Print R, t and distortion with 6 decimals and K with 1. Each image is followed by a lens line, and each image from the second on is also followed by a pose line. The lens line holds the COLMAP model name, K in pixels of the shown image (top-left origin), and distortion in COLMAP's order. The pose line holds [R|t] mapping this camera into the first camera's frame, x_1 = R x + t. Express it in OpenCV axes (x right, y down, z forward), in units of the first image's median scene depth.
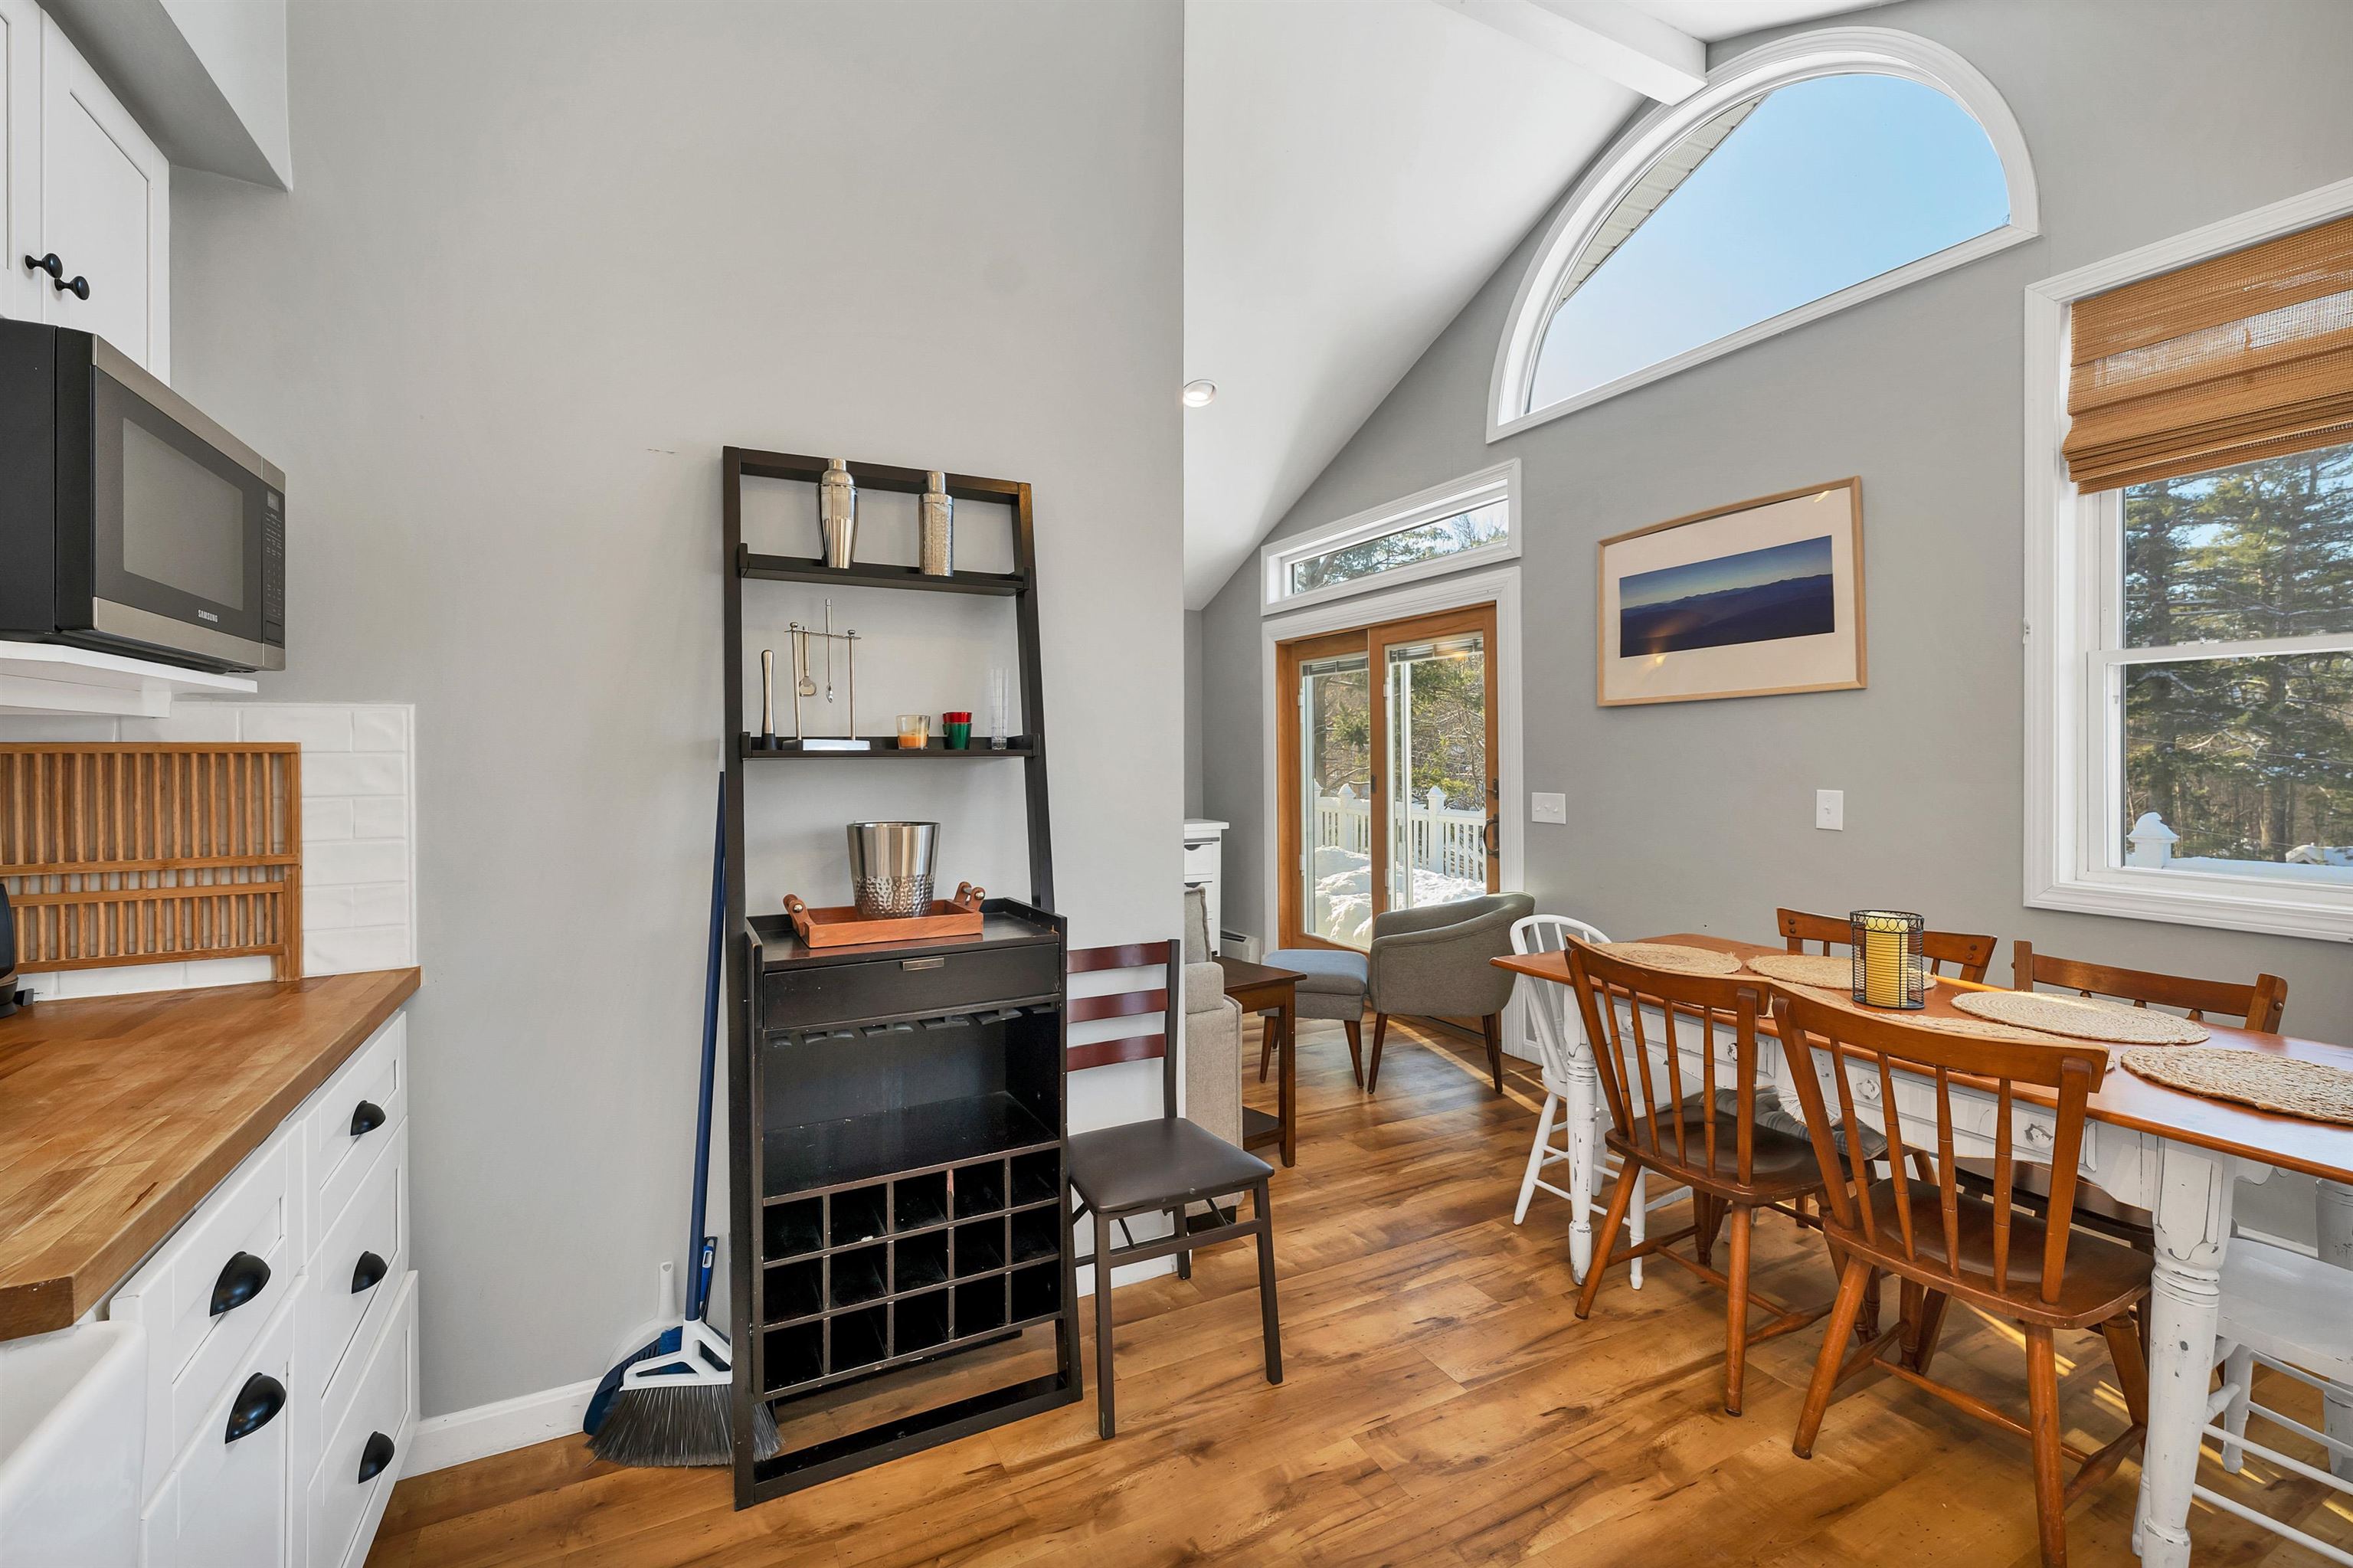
lens RADIAL K [[990.6, 0, 1172.8], [0, 990.6, 754.4], [0, 0, 1]] dist [0.002033, 0.001561]
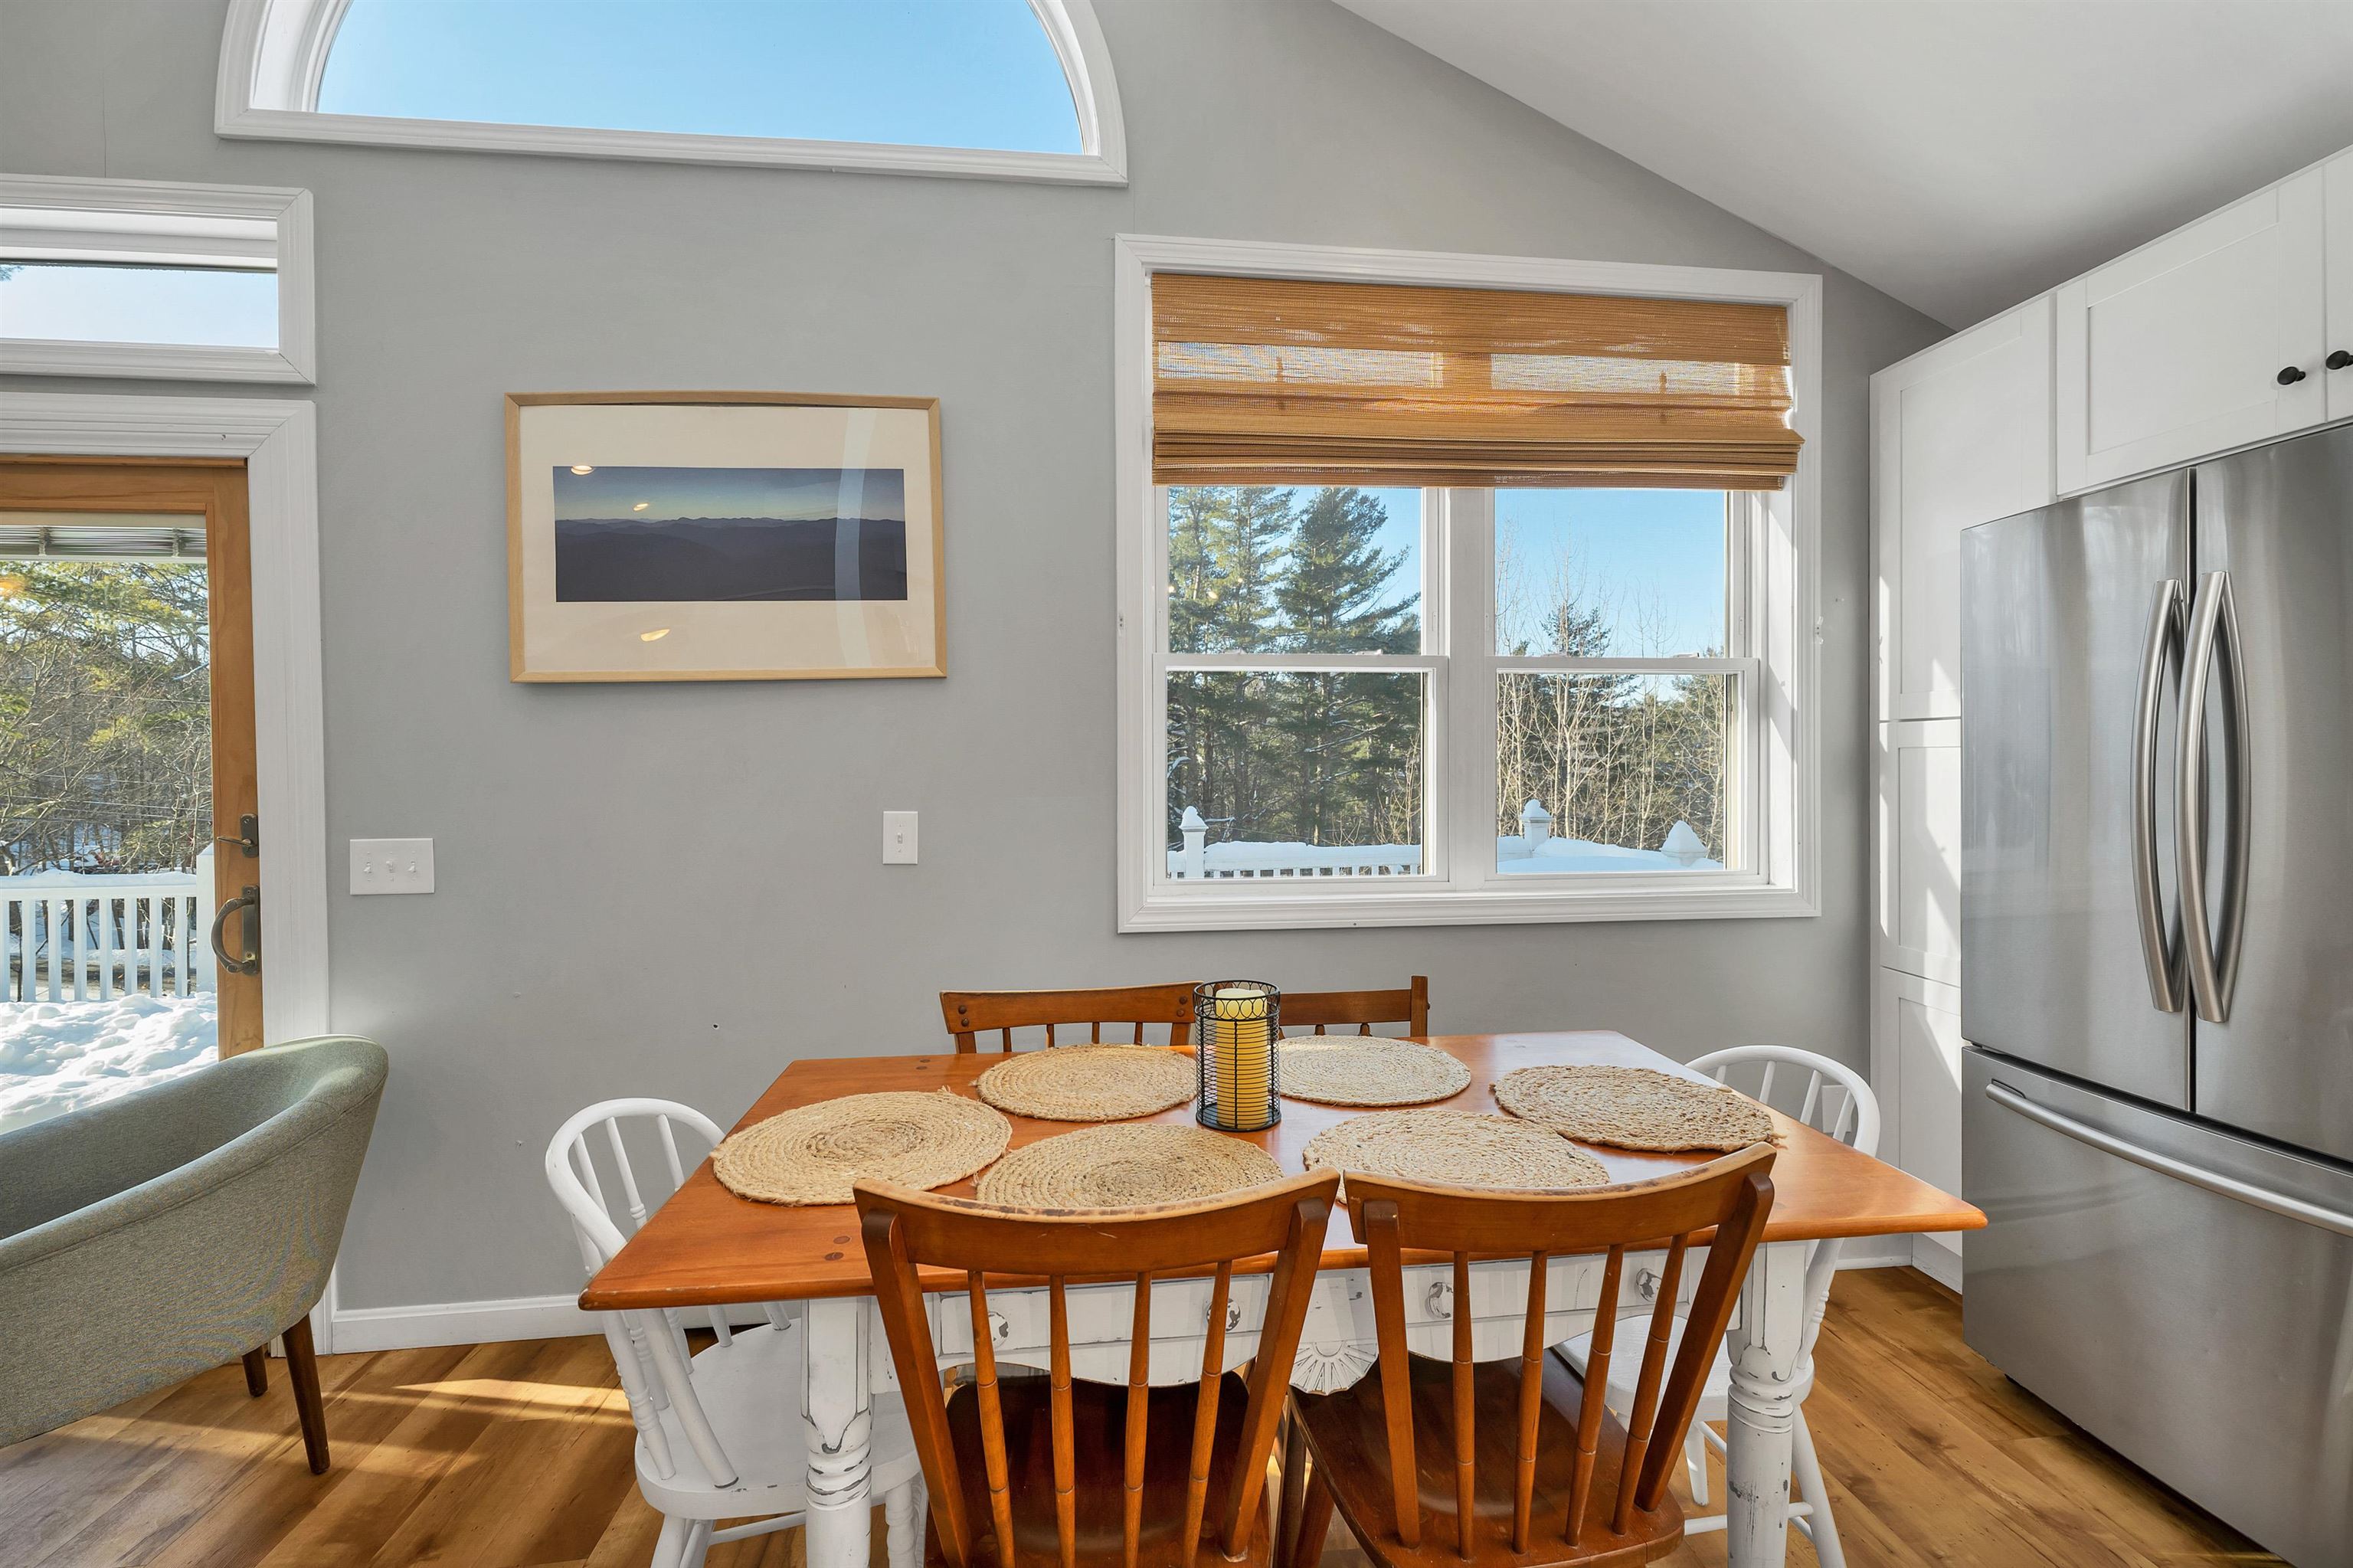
lens RADIAL K [[990.6, 0, 1159.1], [0, 990.6, 773.1], [0, 0, 1]] dist [0.002033, 0.001561]
pose [[0.371471, -0.008950, 0.928401, 0.039397], [0.006286, 0.999955, 0.007124, 0.003017], [-0.928423, 0.003189, 0.371511, 0.508257]]
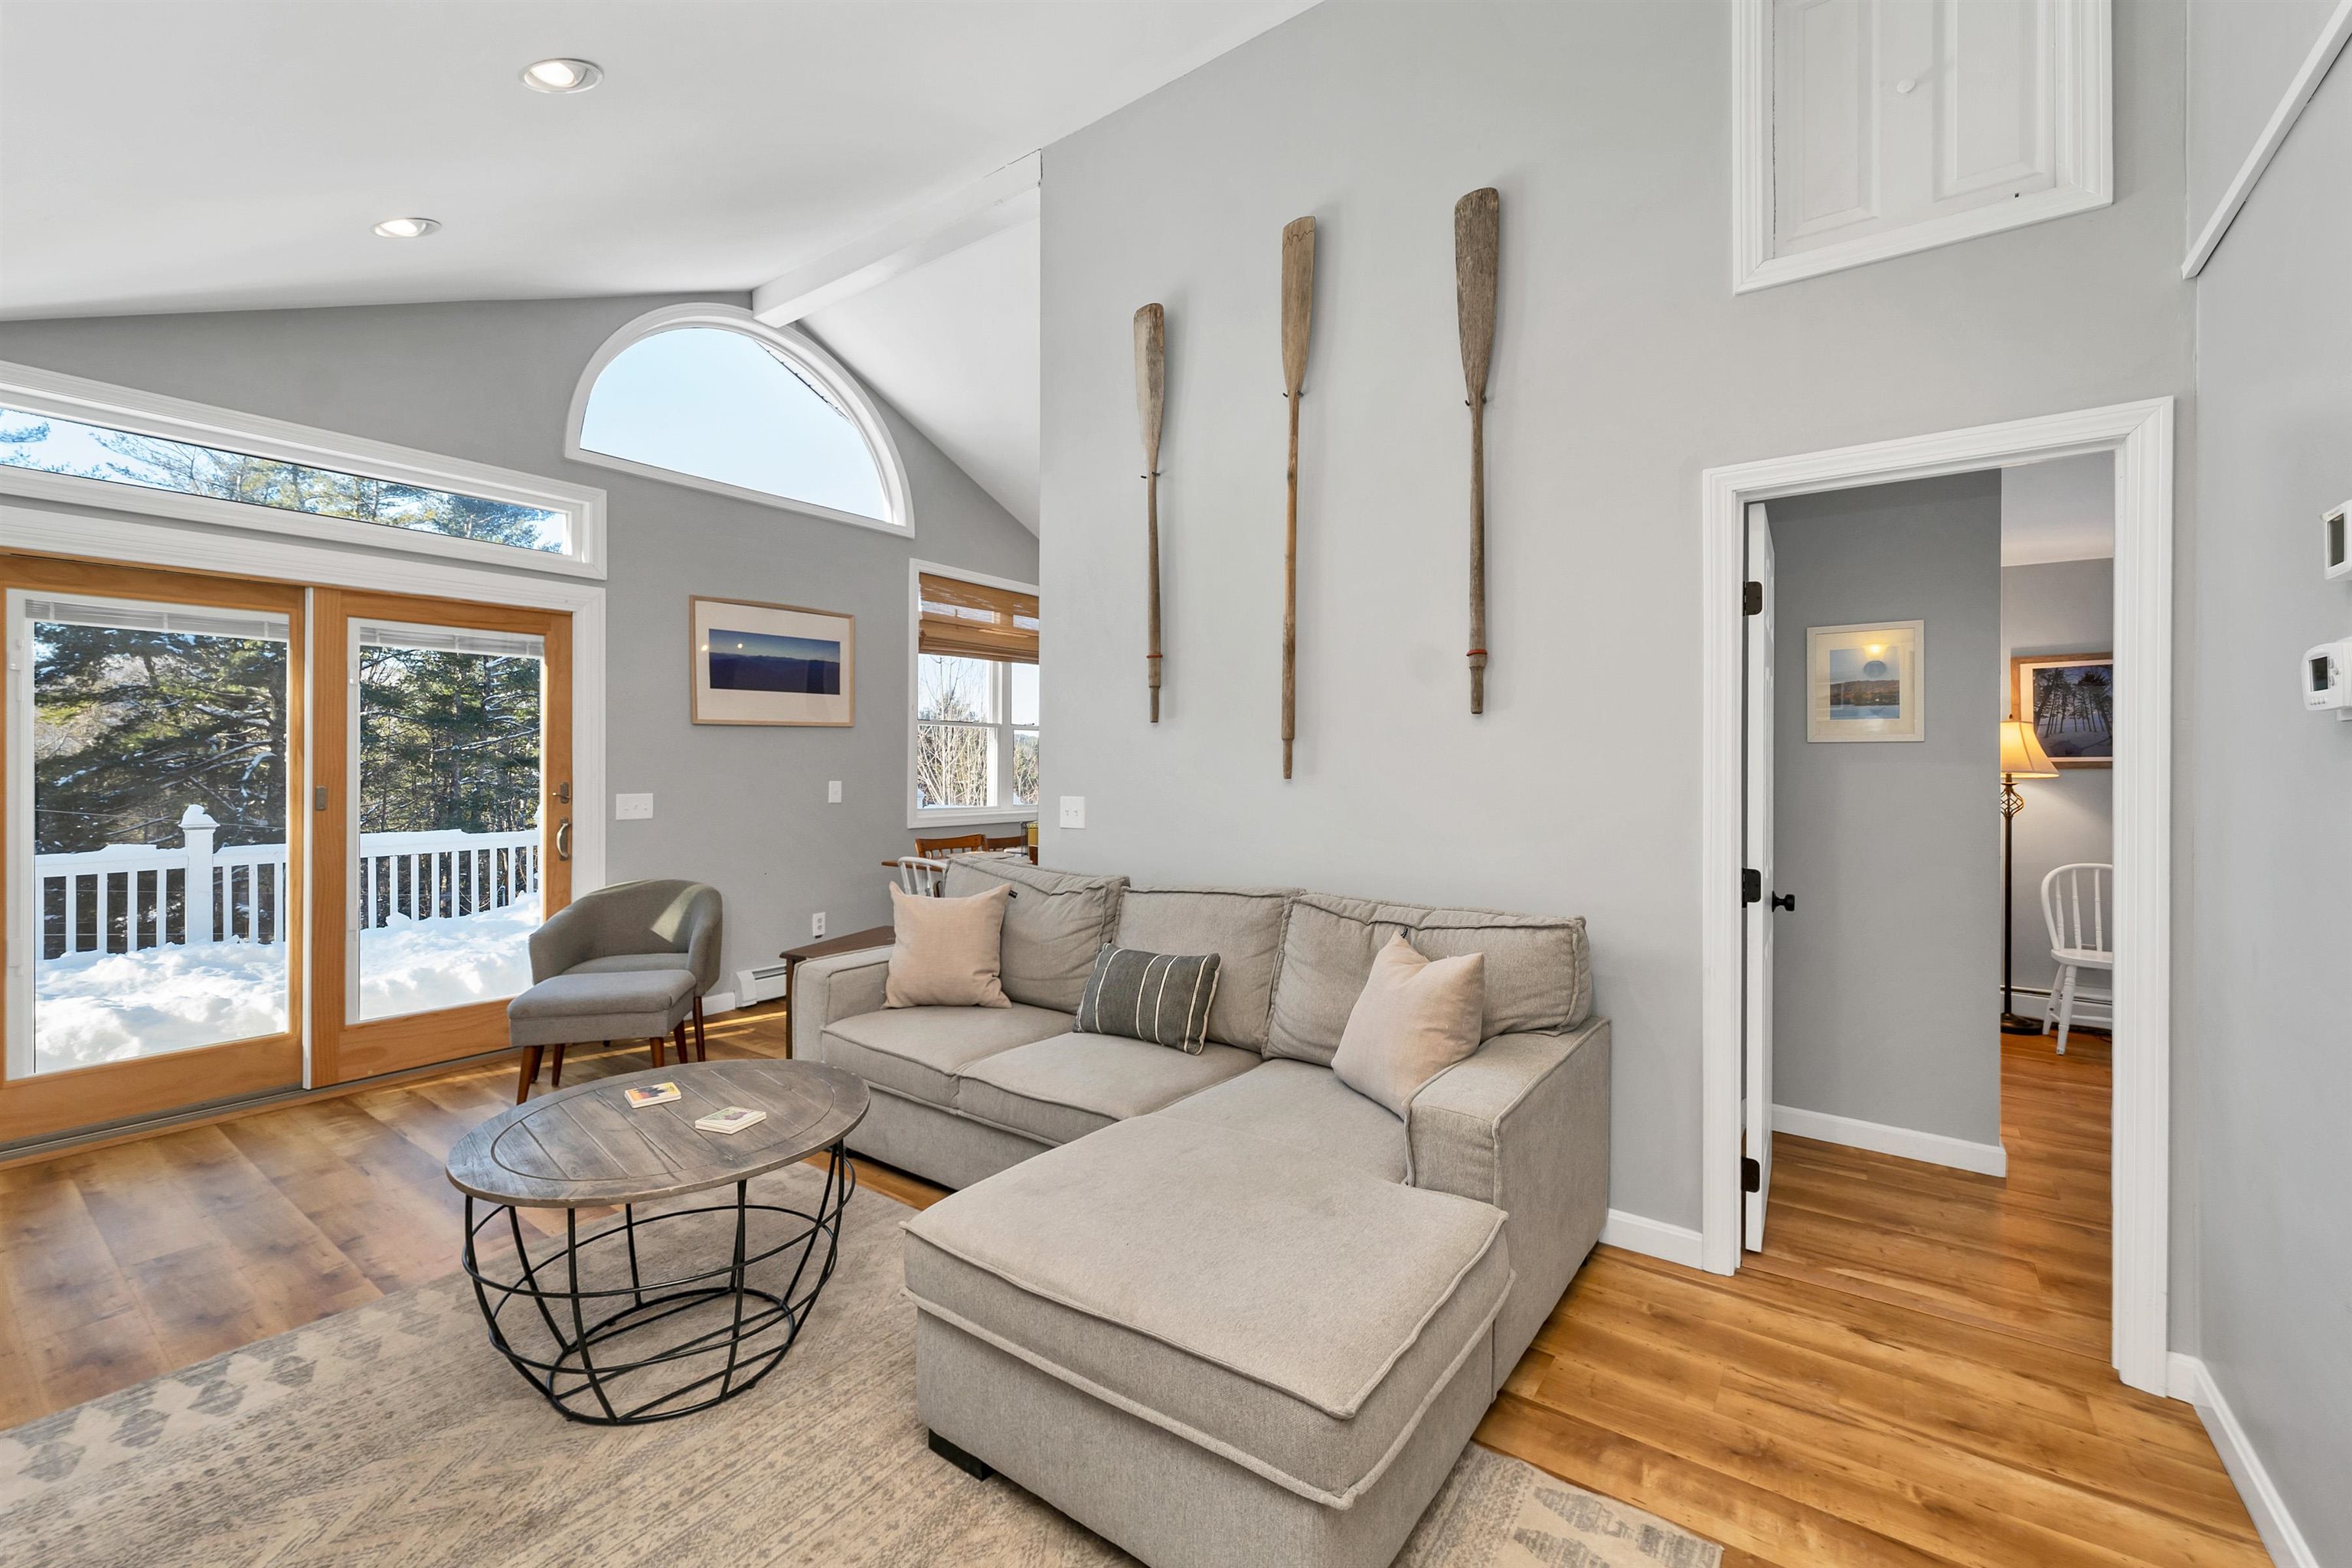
lens RADIAL K [[990.2, 0, 1175.4], [0, 990.2, 765.1], [0, 0, 1]] dist [0.002033, 0.001561]
pose [[-0.454747, -0.000562, 0.890620, -1.179010], [0.002752, 0.999994, 0.002037, 0.007411], [-0.890616, 0.003377, -0.454743, 1.194659]]
